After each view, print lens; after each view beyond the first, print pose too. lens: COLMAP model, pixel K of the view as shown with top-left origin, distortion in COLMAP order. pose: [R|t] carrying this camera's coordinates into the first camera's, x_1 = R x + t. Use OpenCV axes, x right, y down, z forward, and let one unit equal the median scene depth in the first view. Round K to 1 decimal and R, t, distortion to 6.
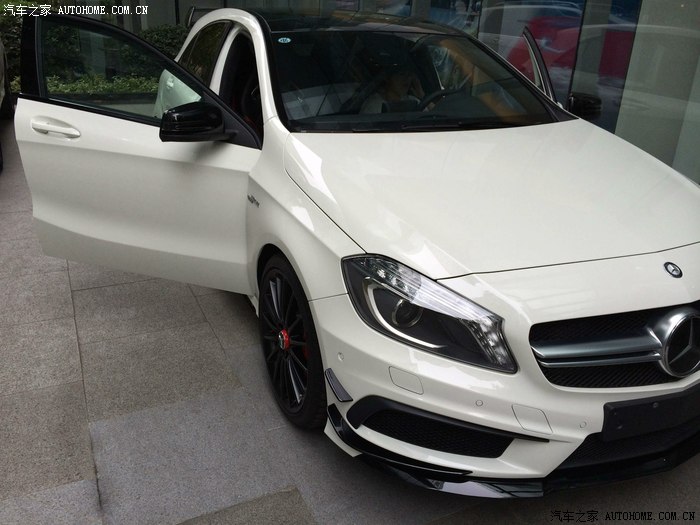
lens RADIAL K [[603.3, 0, 351.8], [0, 603.3, 267.1], [0, 0, 1]] dist [0.050401, -0.063188]
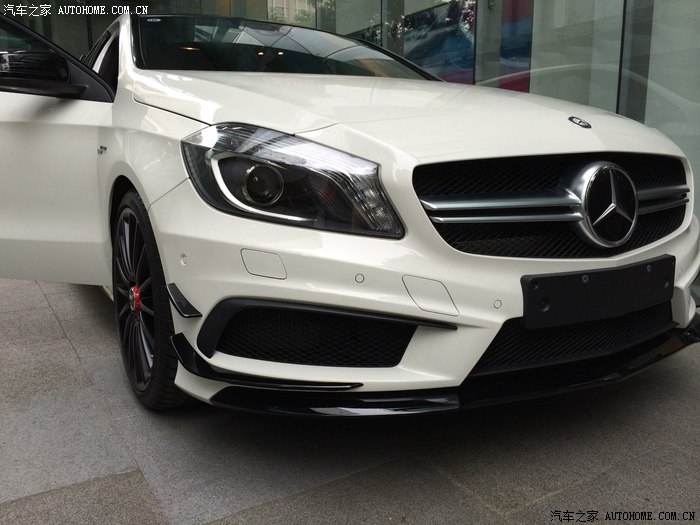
lens RADIAL K [[603.3, 0, 346.3], [0, 603.3, 259.8], [0, 0, 1]] dist [0.050401, -0.063188]
pose [[0.993289, -0.062197, 0.097514, 0.109849], [0.081382, 0.974923, -0.207129, 0.320809], [-0.082186, 0.213675, 0.973442, 0.240539]]
